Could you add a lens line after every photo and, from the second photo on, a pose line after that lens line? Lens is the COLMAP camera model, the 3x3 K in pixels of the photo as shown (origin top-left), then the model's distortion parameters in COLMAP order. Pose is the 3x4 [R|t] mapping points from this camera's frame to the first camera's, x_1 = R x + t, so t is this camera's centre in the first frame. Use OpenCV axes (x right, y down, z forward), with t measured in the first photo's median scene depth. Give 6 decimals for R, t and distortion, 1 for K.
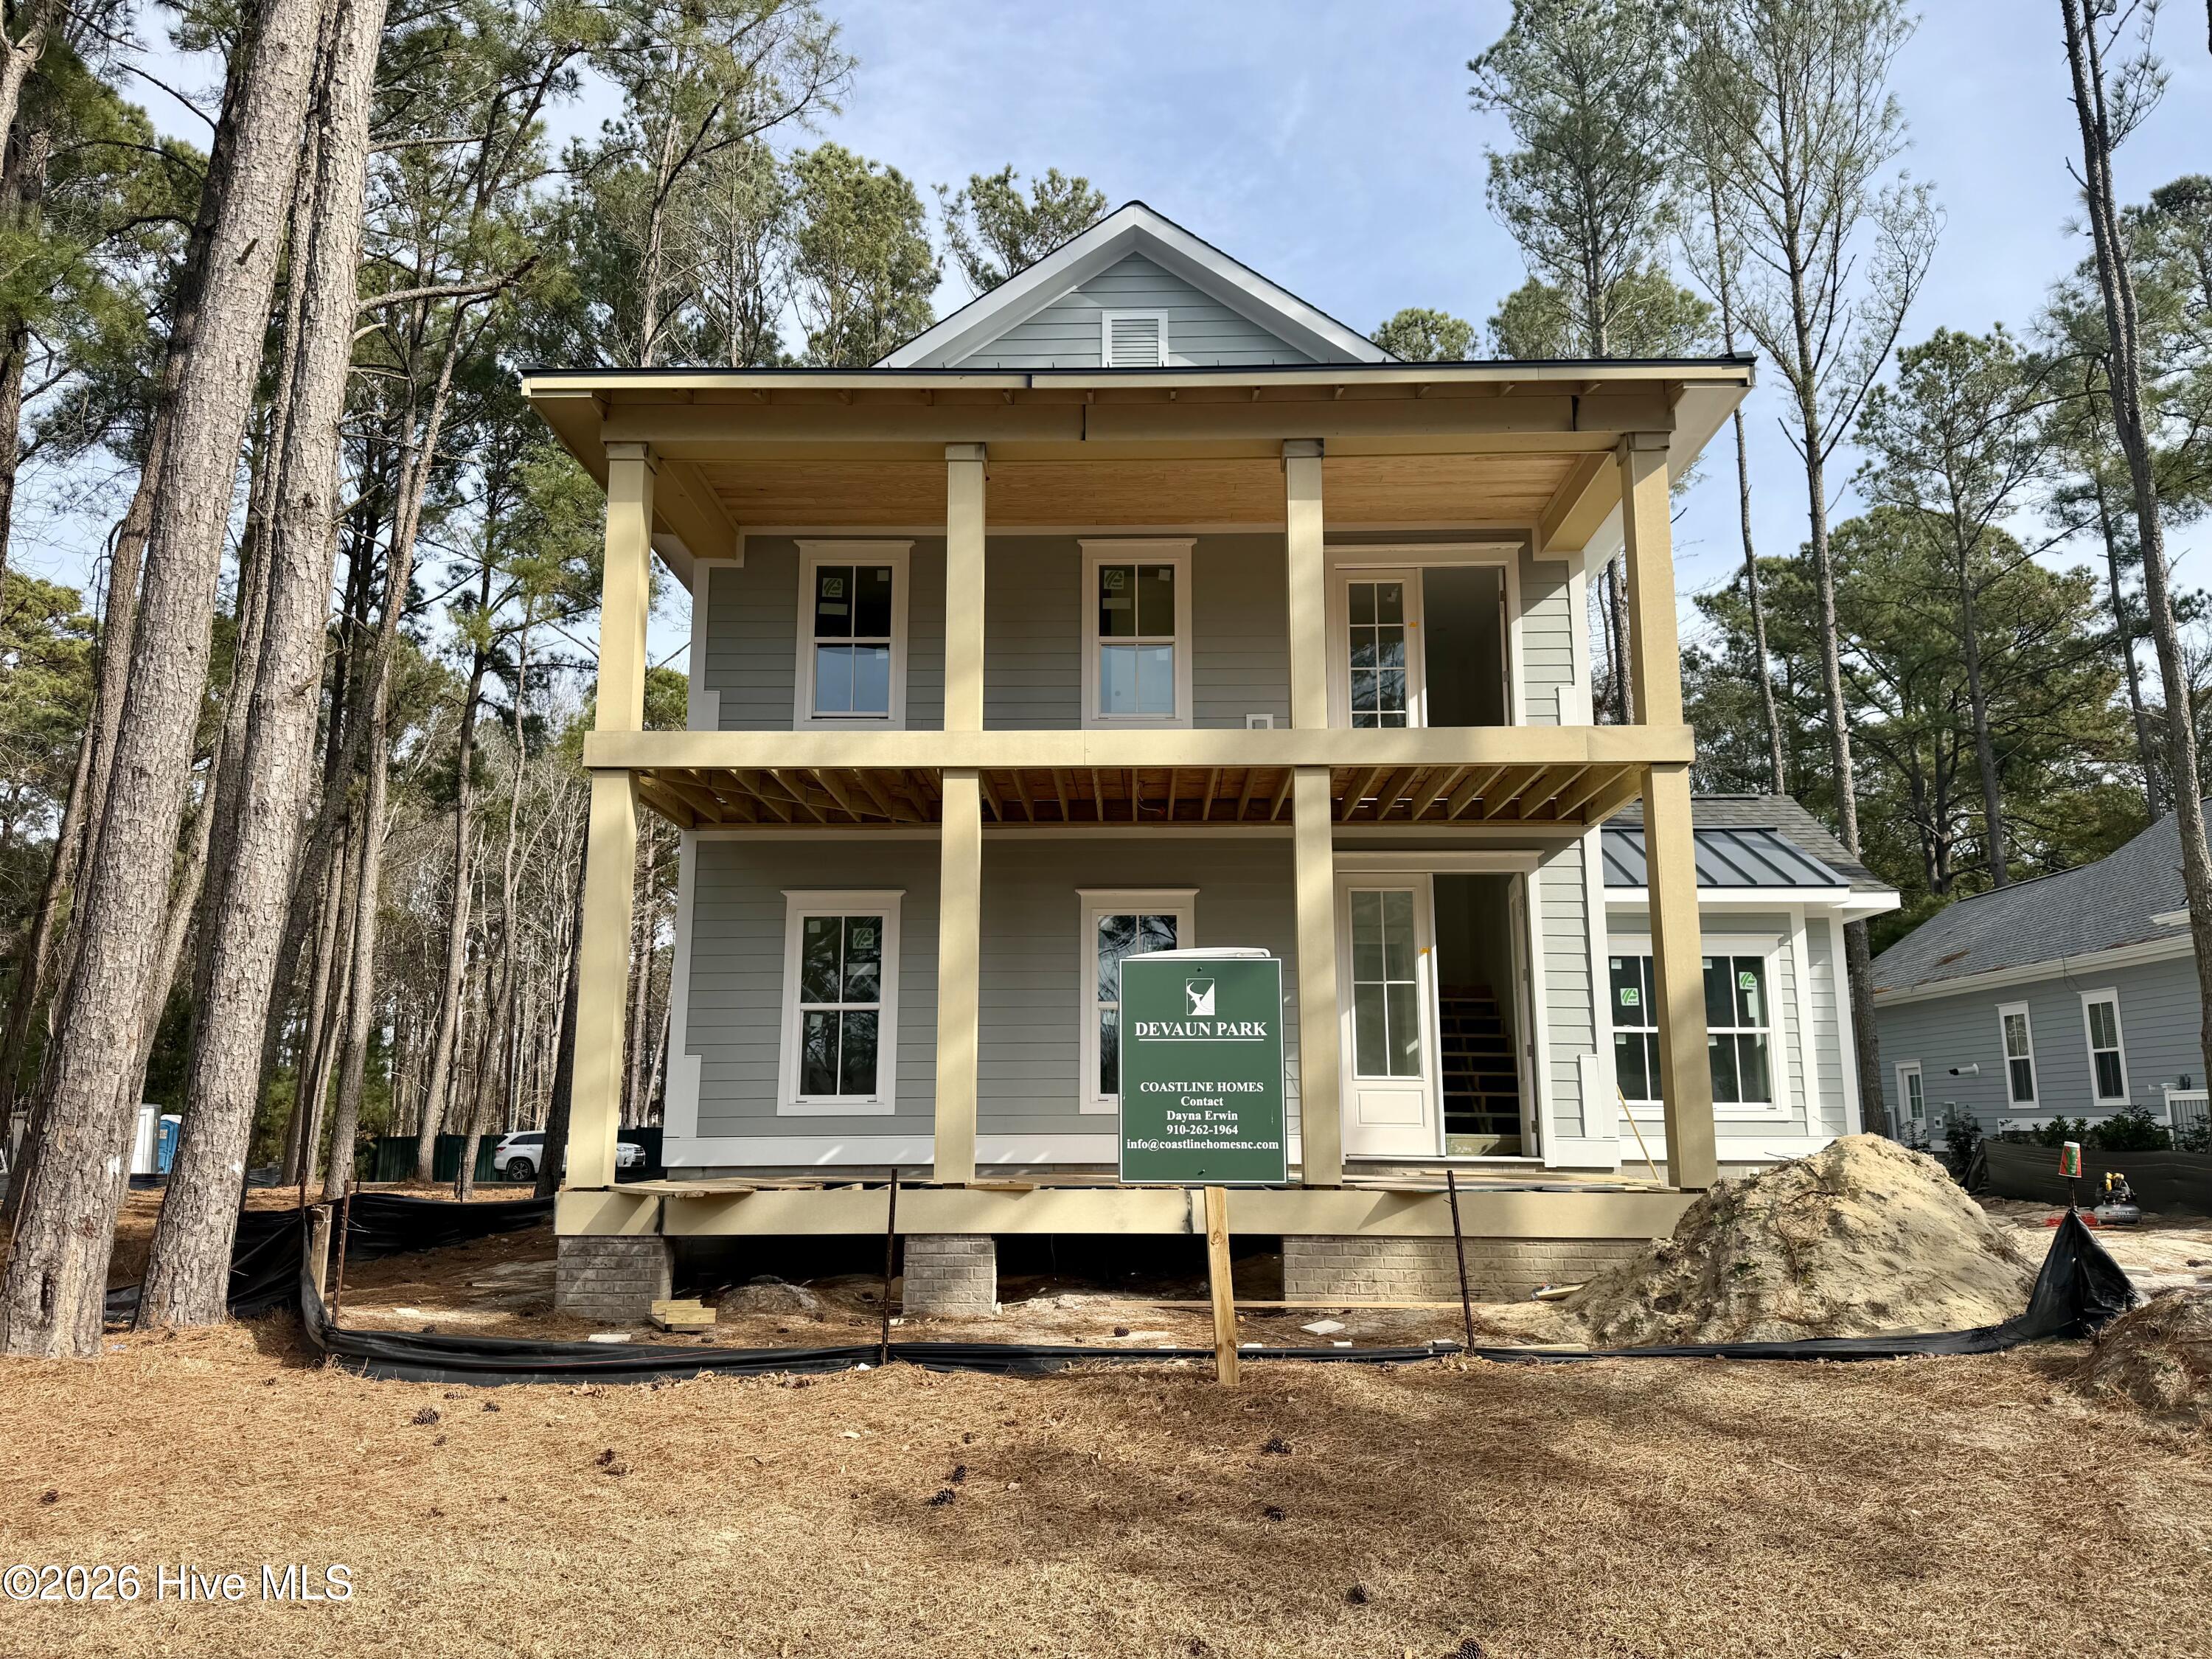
lens RADIAL K [[1574.3, 0, 1102.8], [0, 1574.3, 820.4], [0, 0, 1]] dist [0.033719, -0.026709]
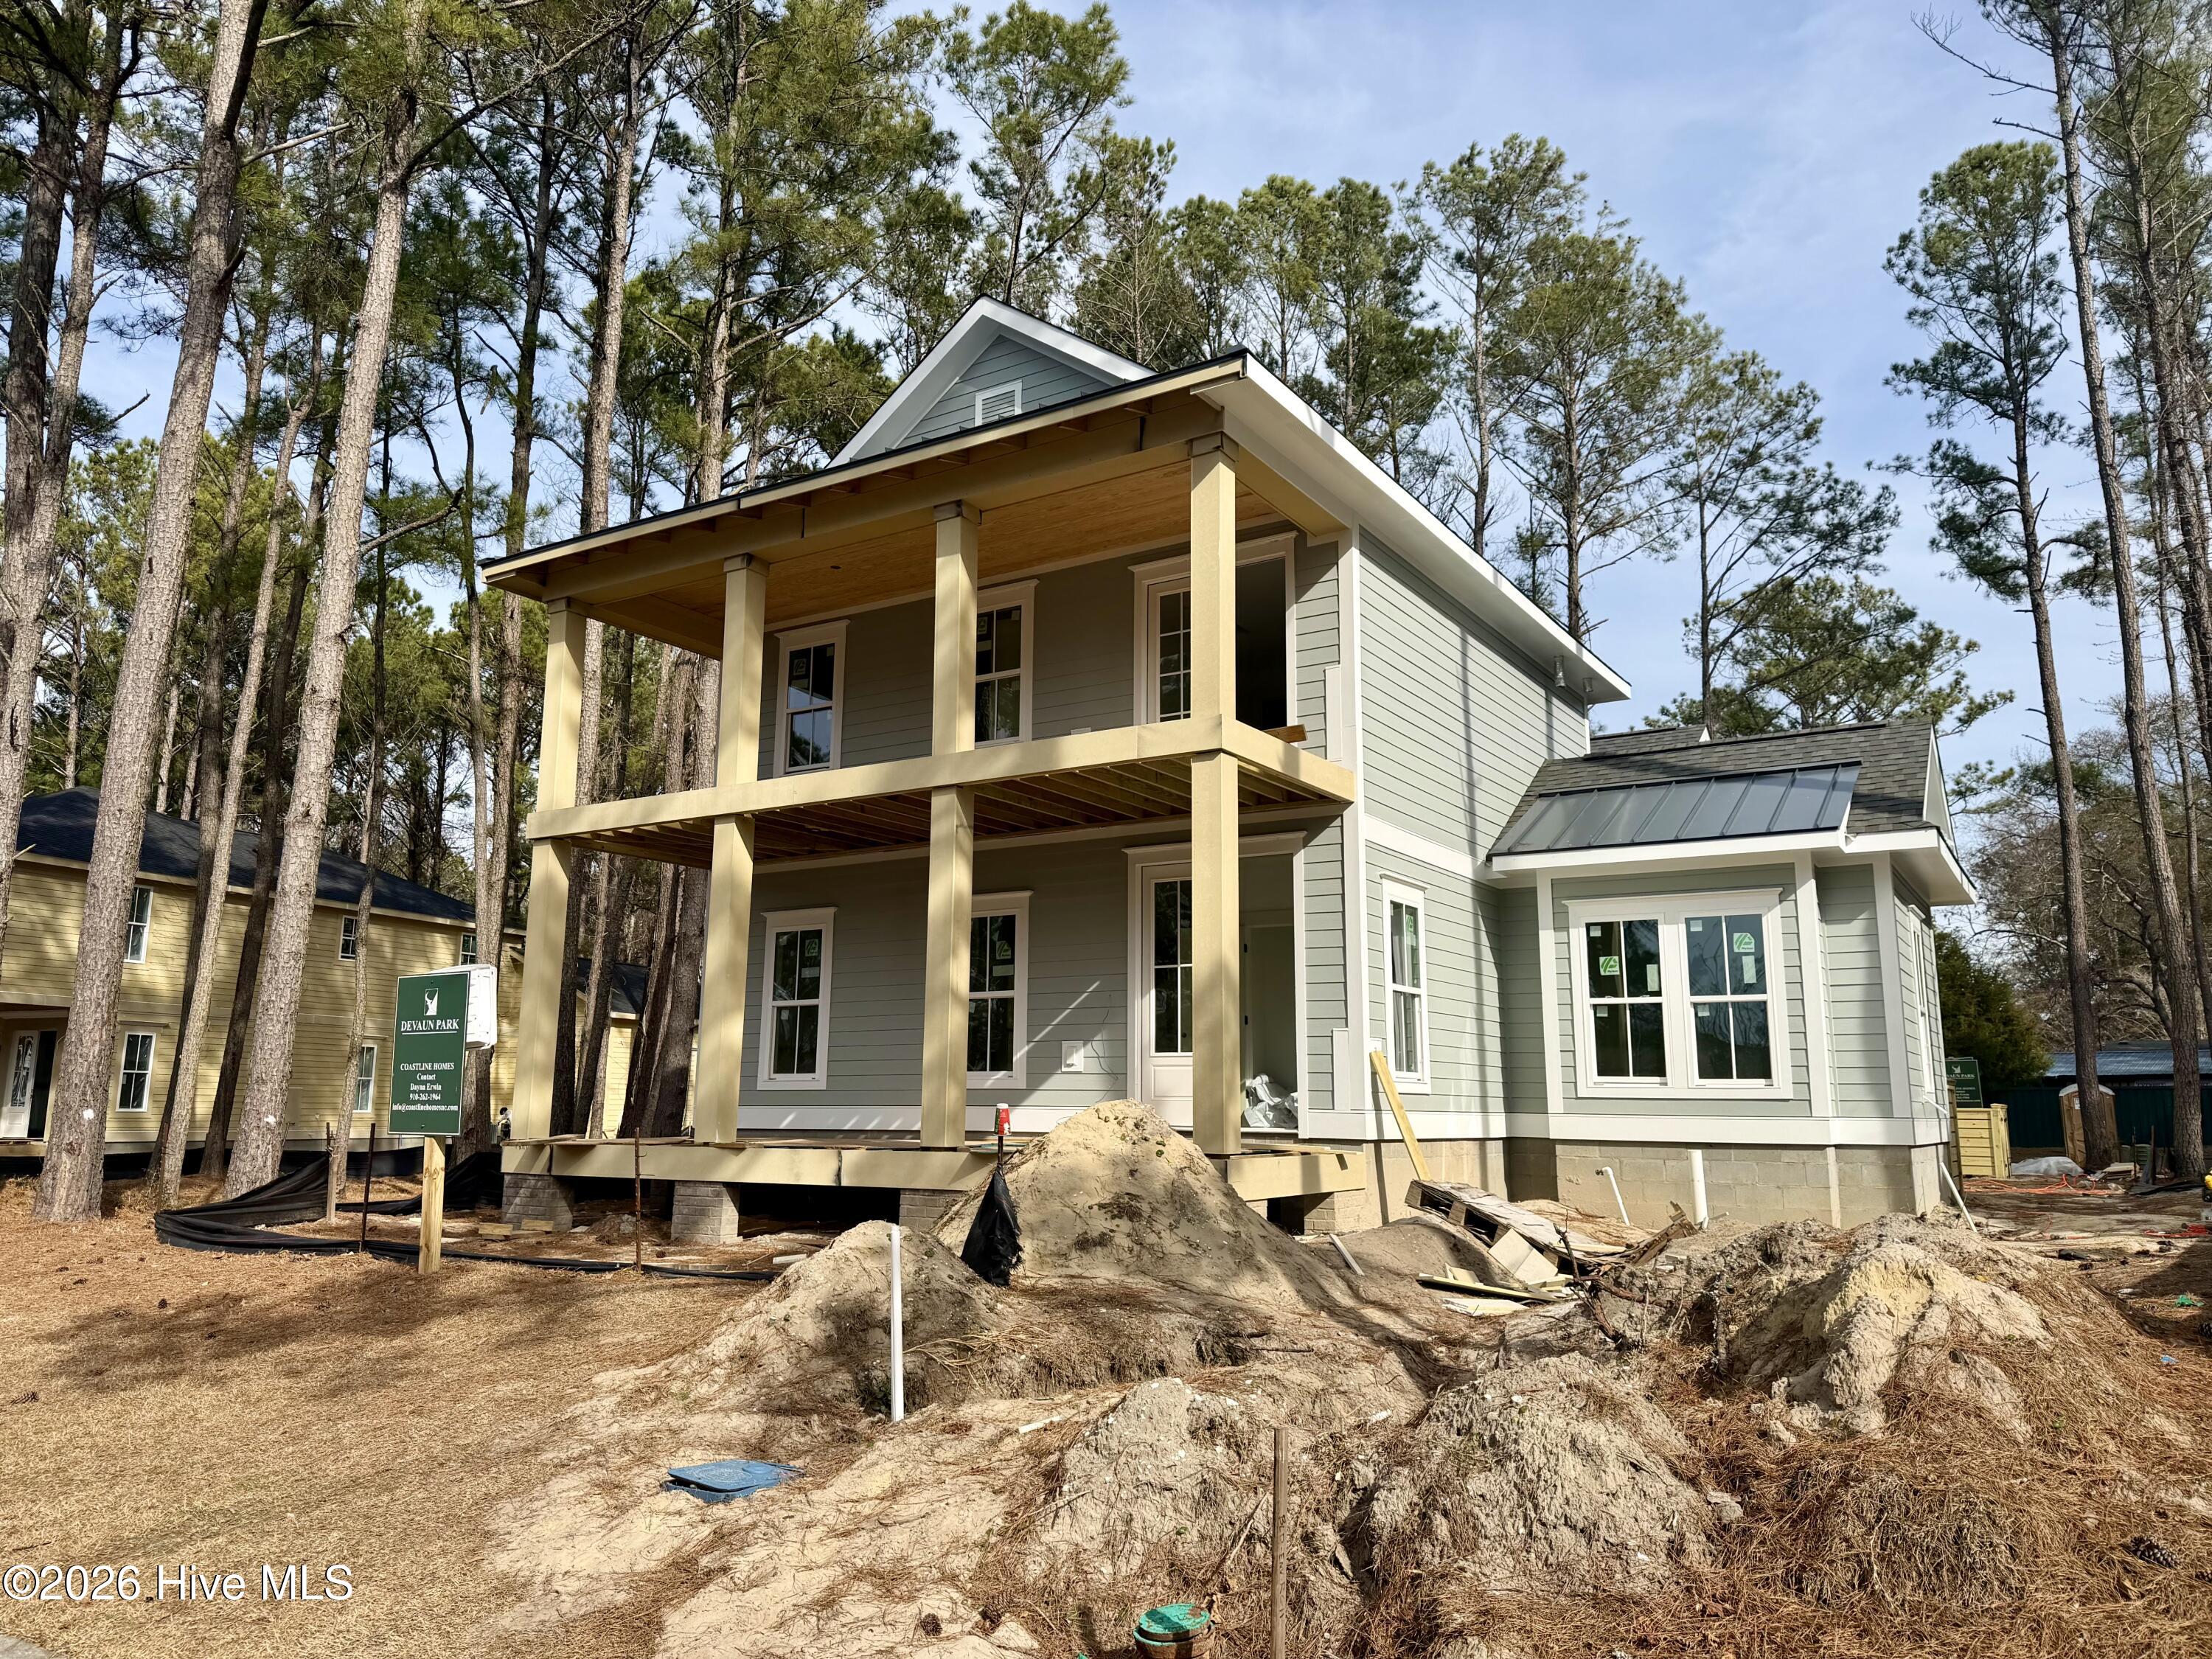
lens RADIAL K [[1574.3, 0, 1098.7], [0, 1574.3, 800.7], [0, 0, 1]] dist [0.033719, -0.026709]
pose [[0.847909, -0.093164, -0.521892, 0.697697], [0.092895, 0.995316, -0.026752, 0.014048], [0.521940, -0.025798, 0.852592, 0.060082]]
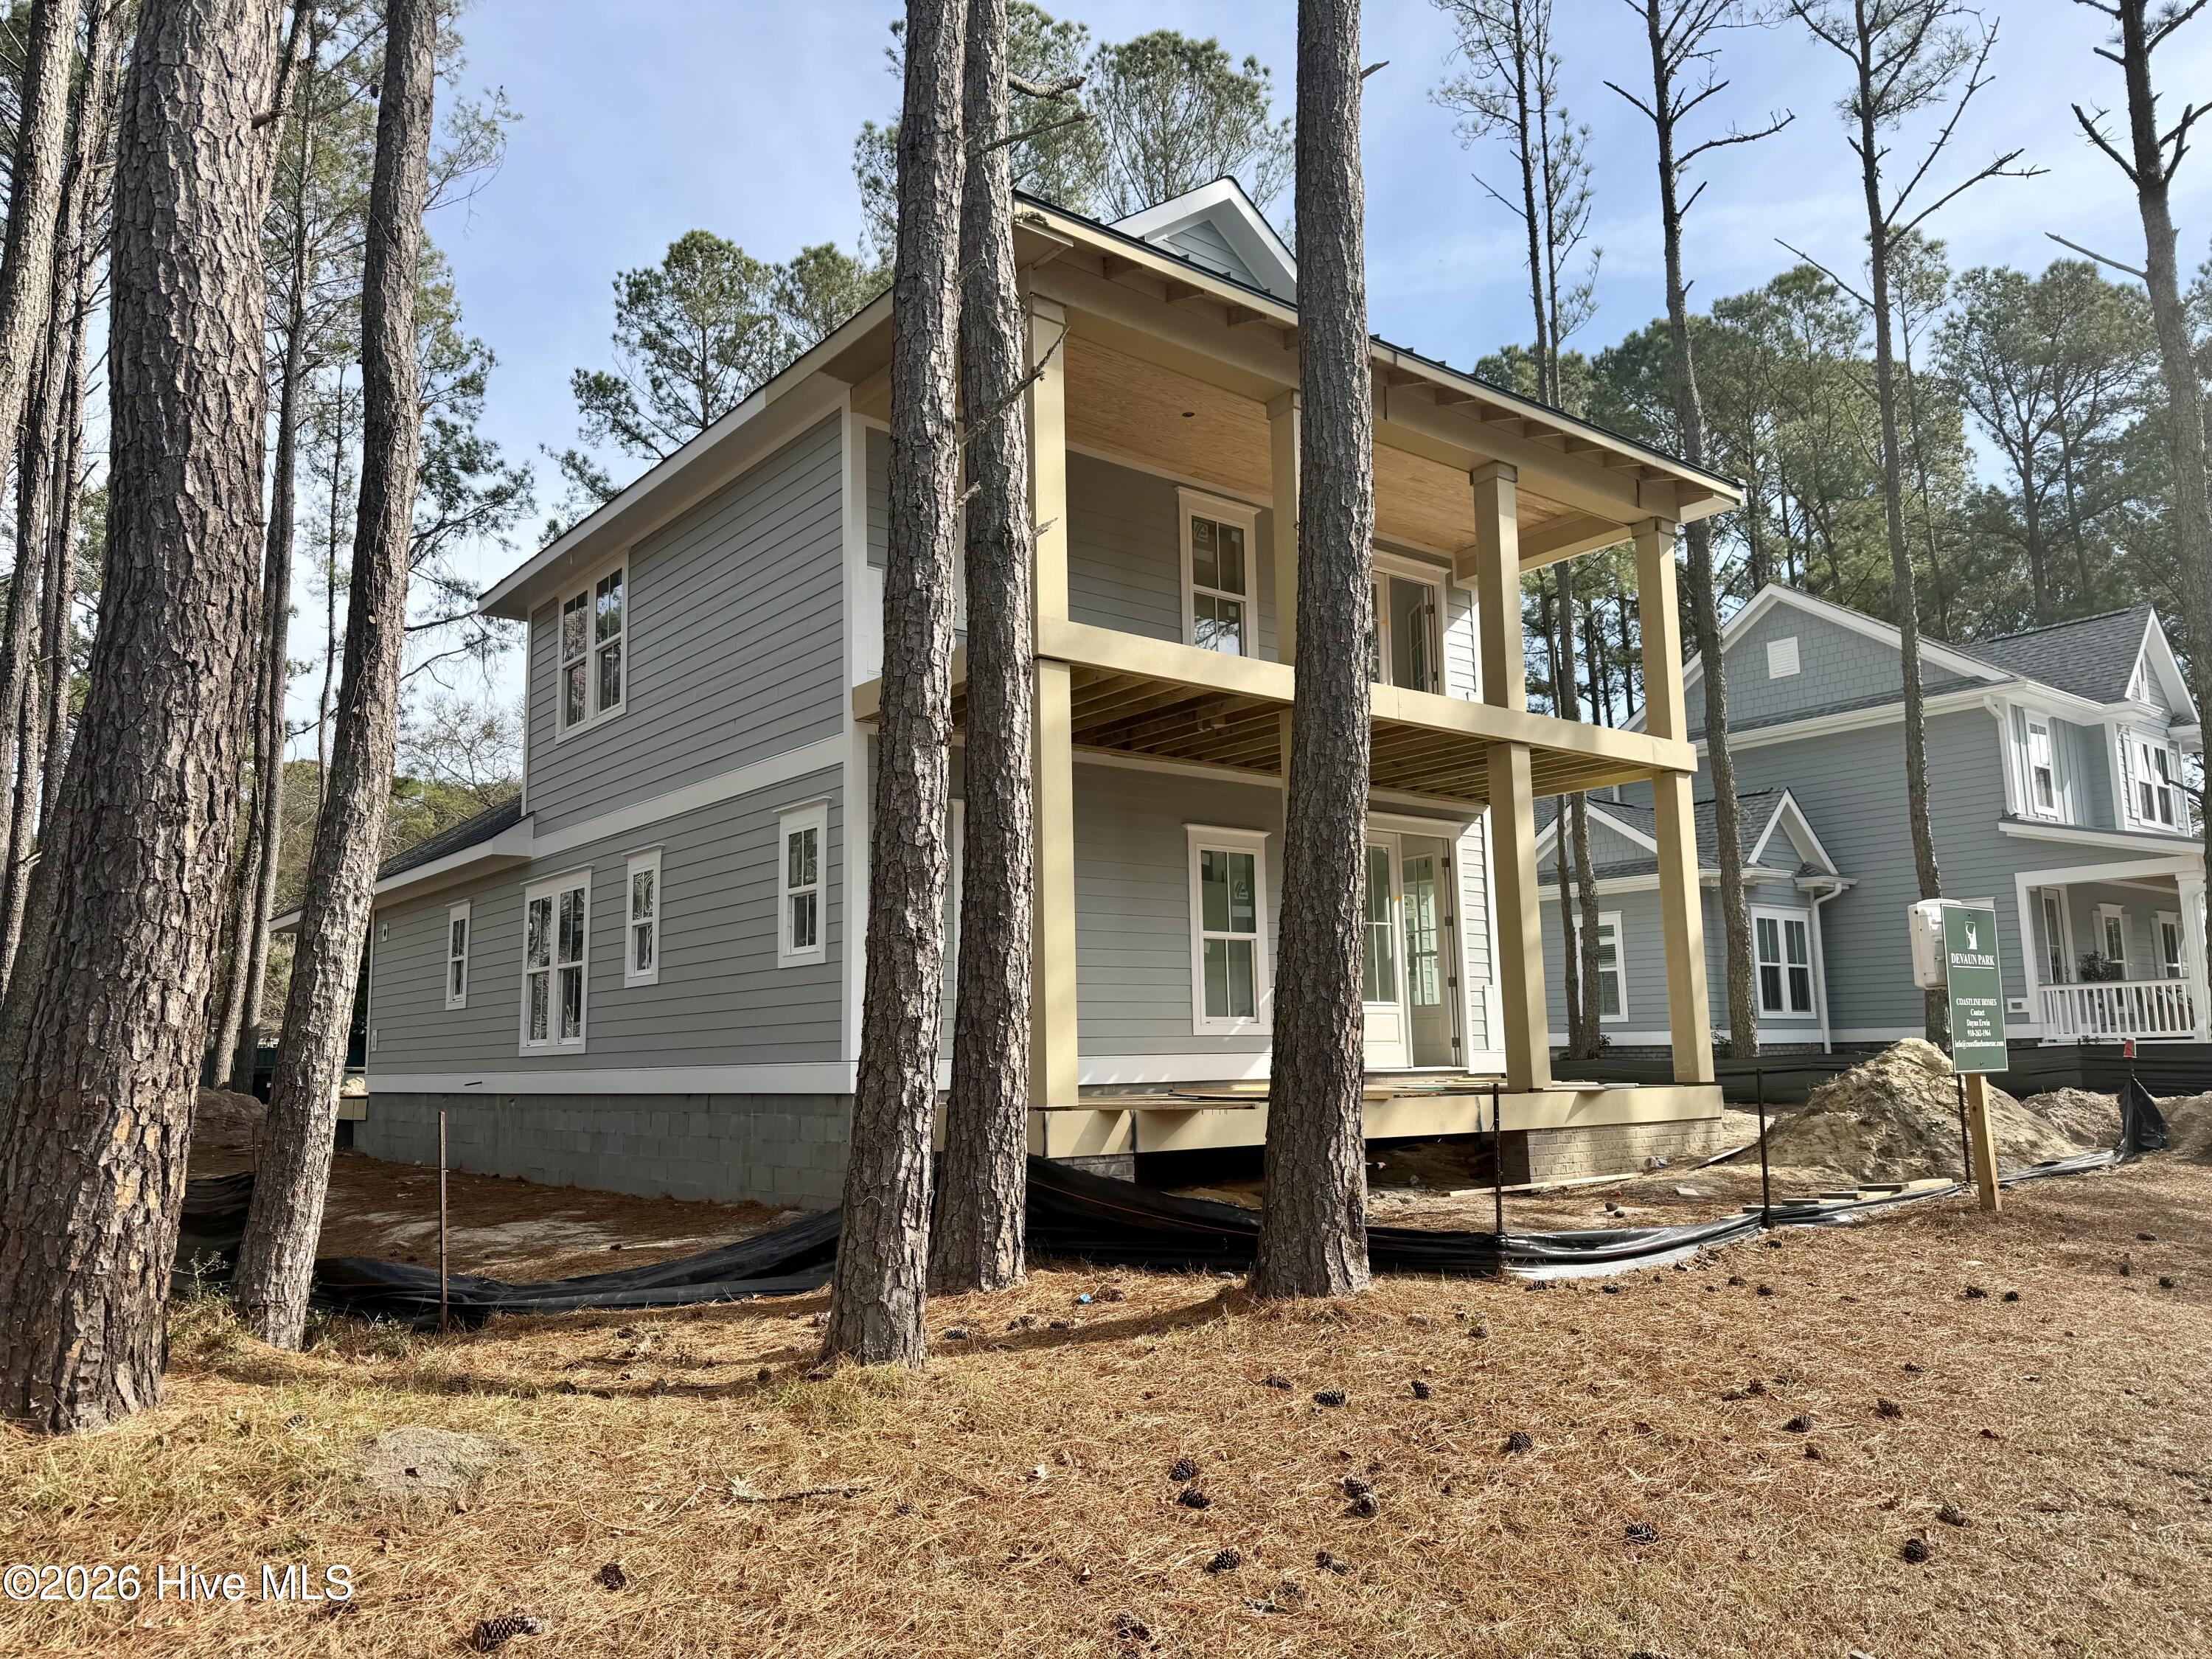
lens RADIAL K [[1574.3, 0, 1105.7], [0, 1574.3, 818.7], [0, 0, 1]] dist [0.033719, -0.026709]
pose [[0.755306, 0.084213, 0.649939, -0.737226], [-0.106440, 0.994306, -0.005138, 0.051992], [-0.646671, -0.065299, 0.759969, 0.239604]]
